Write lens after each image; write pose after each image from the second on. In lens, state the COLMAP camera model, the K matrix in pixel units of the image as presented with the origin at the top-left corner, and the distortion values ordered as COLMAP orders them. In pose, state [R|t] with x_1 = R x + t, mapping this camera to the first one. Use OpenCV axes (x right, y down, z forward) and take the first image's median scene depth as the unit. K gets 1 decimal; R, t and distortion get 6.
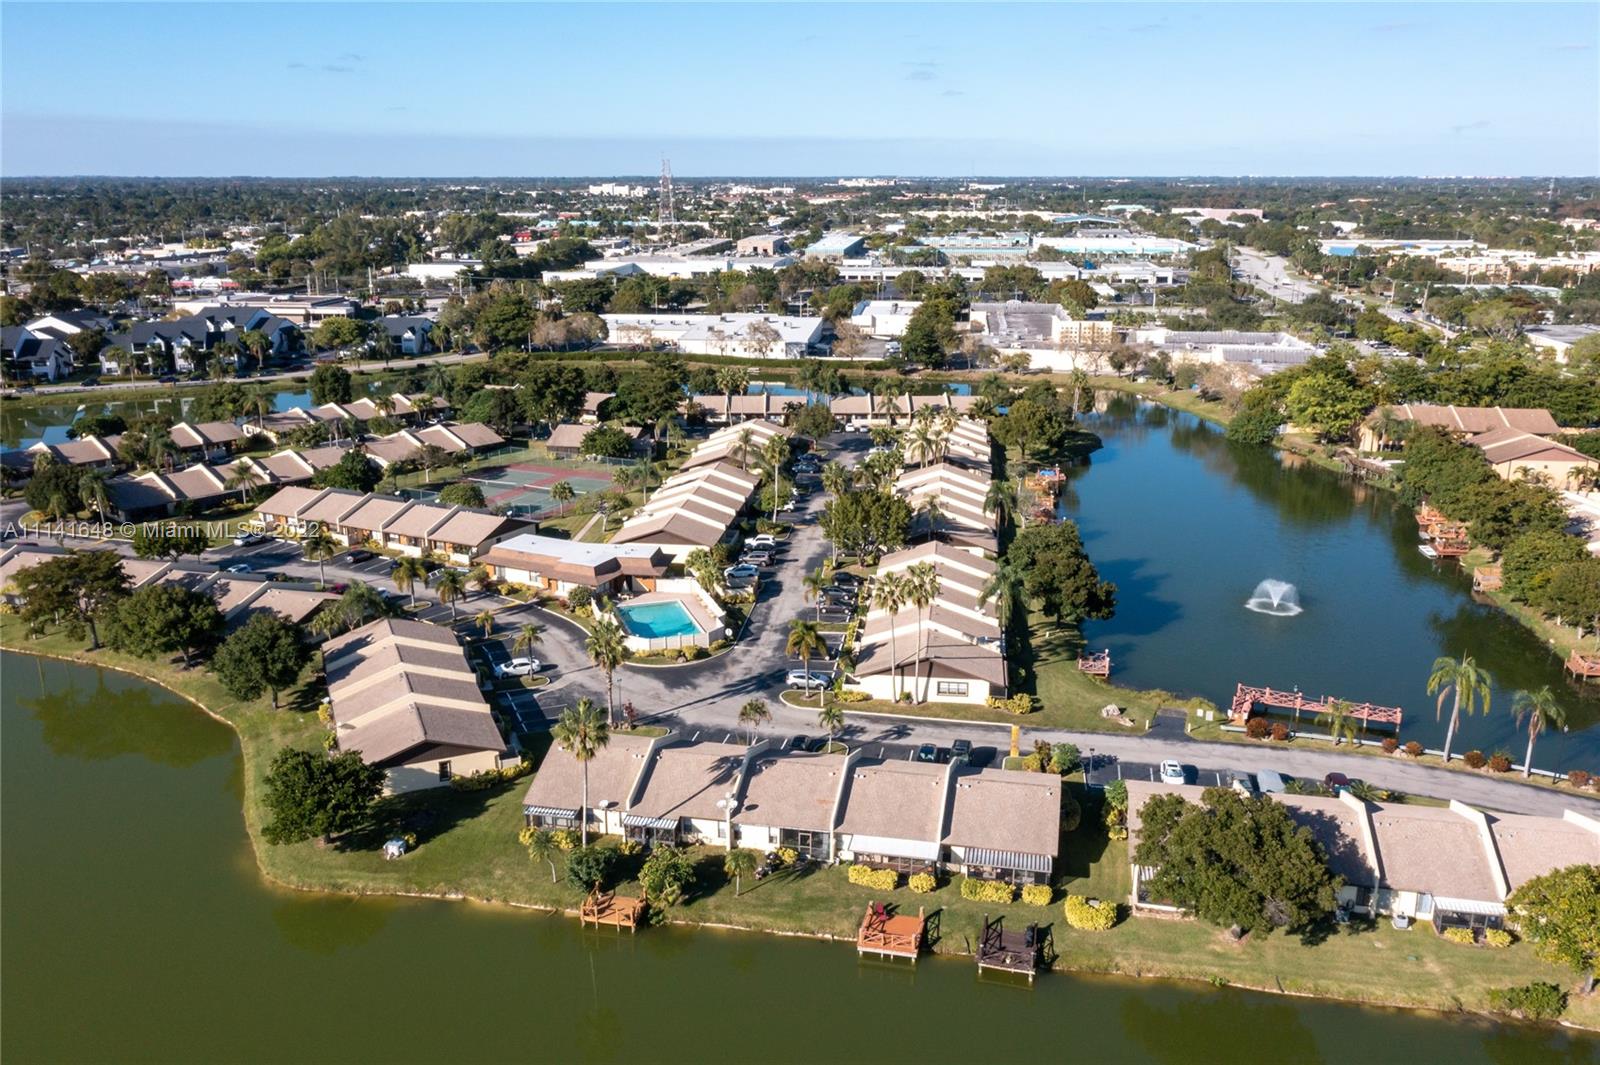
lens RADIAL K [[1246.1, 0, 779.1], [0, 1246.1, 535.0], [0, 0, 1]] dist [-0.005969, -0.002772]
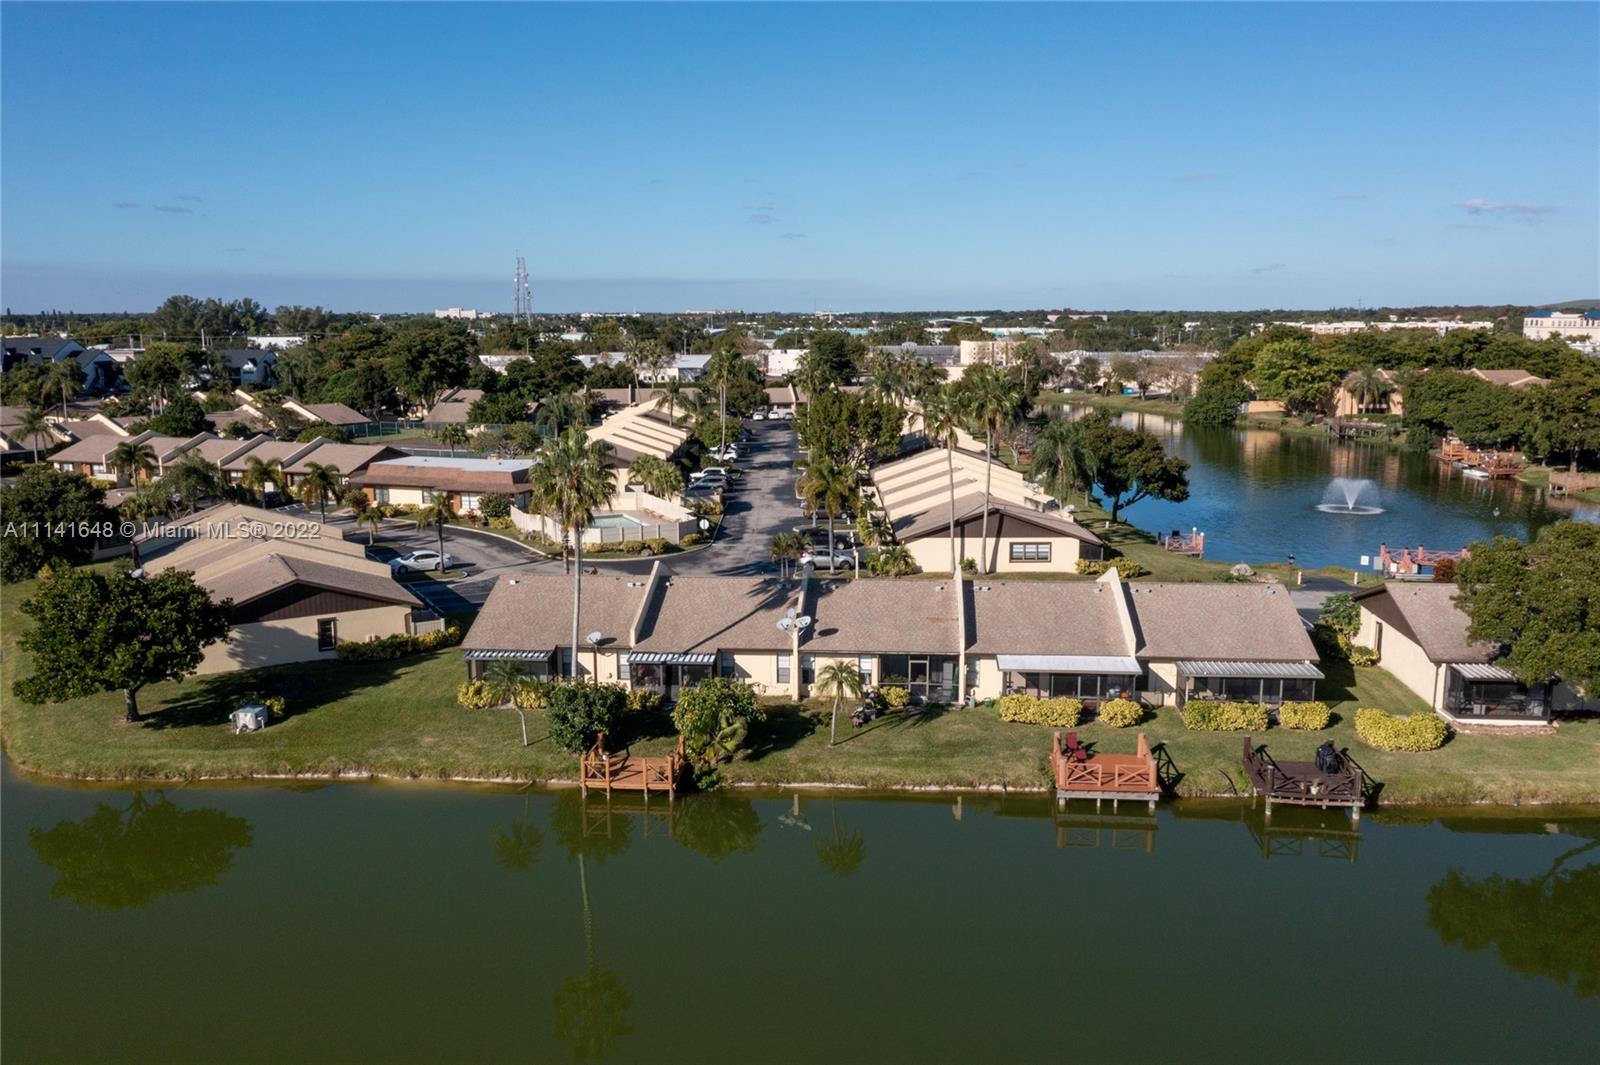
lens RADIAL K [[1276.4, 0, 795.1], [0, 1276.4, 530.0], [0, 0, 1]] dist [-0.008289, -0.000227]
pose [[0.992561, -0.022275, 0.119696, -0.111649], [0.032676, 0.995789, -0.085648, 0.212414], [-0.117285, 0.088922, 0.989109, 0.331007]]
